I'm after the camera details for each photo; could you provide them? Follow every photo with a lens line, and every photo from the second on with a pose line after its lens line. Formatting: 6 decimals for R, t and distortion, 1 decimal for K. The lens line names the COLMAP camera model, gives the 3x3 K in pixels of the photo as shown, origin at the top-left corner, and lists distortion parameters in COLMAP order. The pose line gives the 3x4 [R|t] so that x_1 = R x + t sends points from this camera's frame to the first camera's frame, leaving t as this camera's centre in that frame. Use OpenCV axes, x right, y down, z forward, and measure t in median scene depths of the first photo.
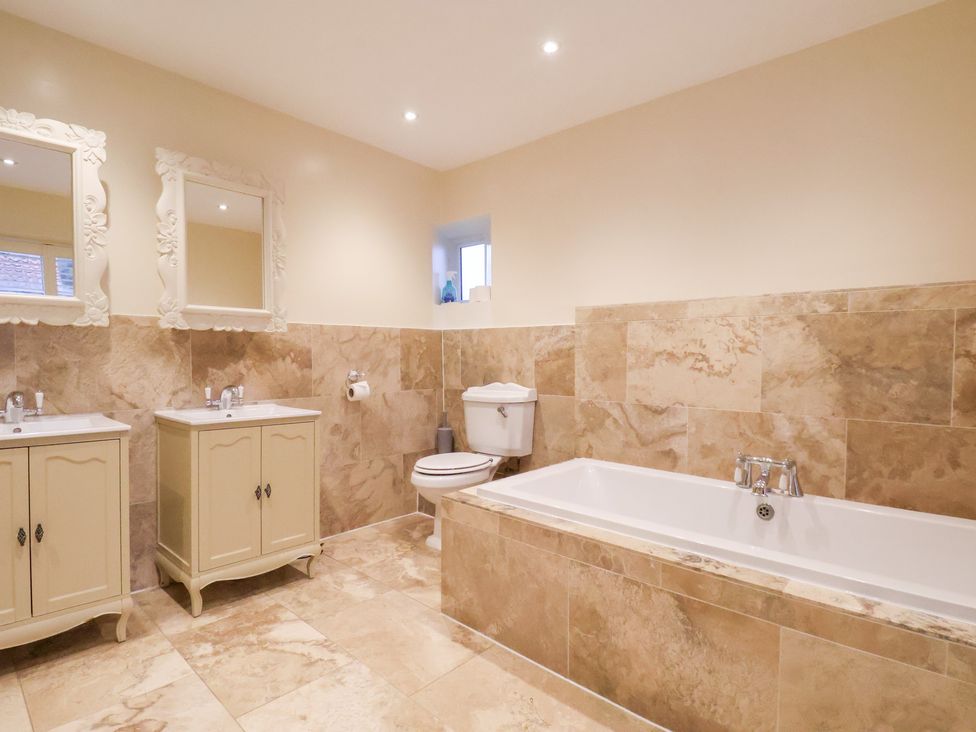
lens RADIAL K [[509.3, 0, 490.2], [0, 509.3, 366.3], [0, 0, 1]] dist [-0.005738, -0.009675]
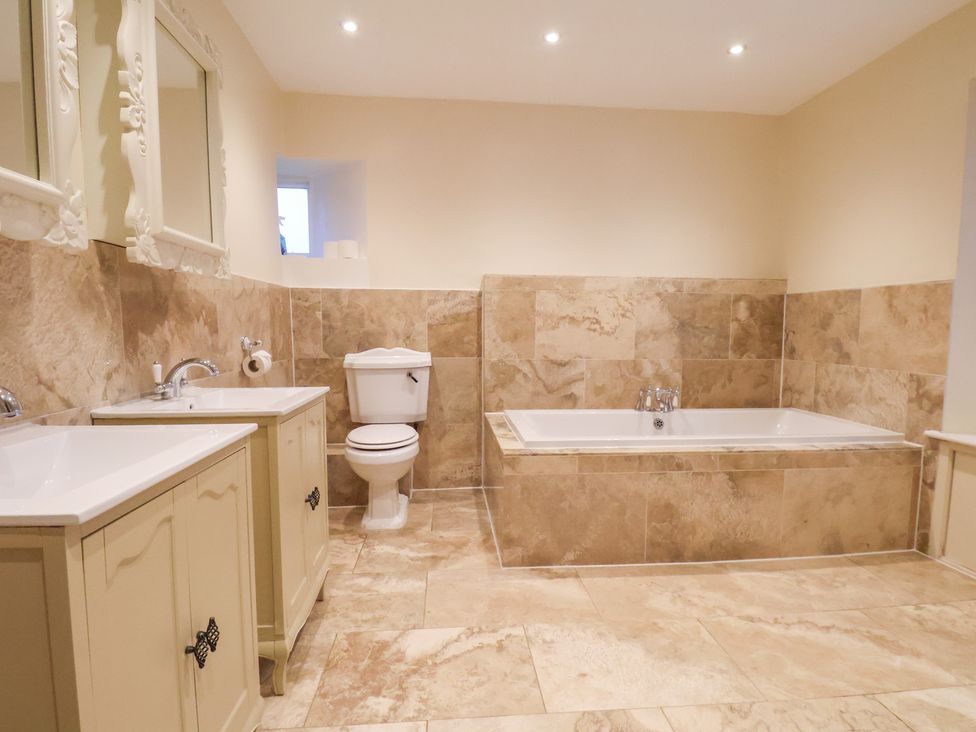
lens RADIAL K [[509.3, 0, 495.2], [0, 509.3, 364.7], [0, 0, 1]] dist [-0.005738, -0.009675]
pose [[0.676995, -0.055070, 0.733925, -0.823052], [0.013374, 0.997953, 0.062545, 0.010848], [-0.735866, -0.032527, 0.676345, 0.323024]]
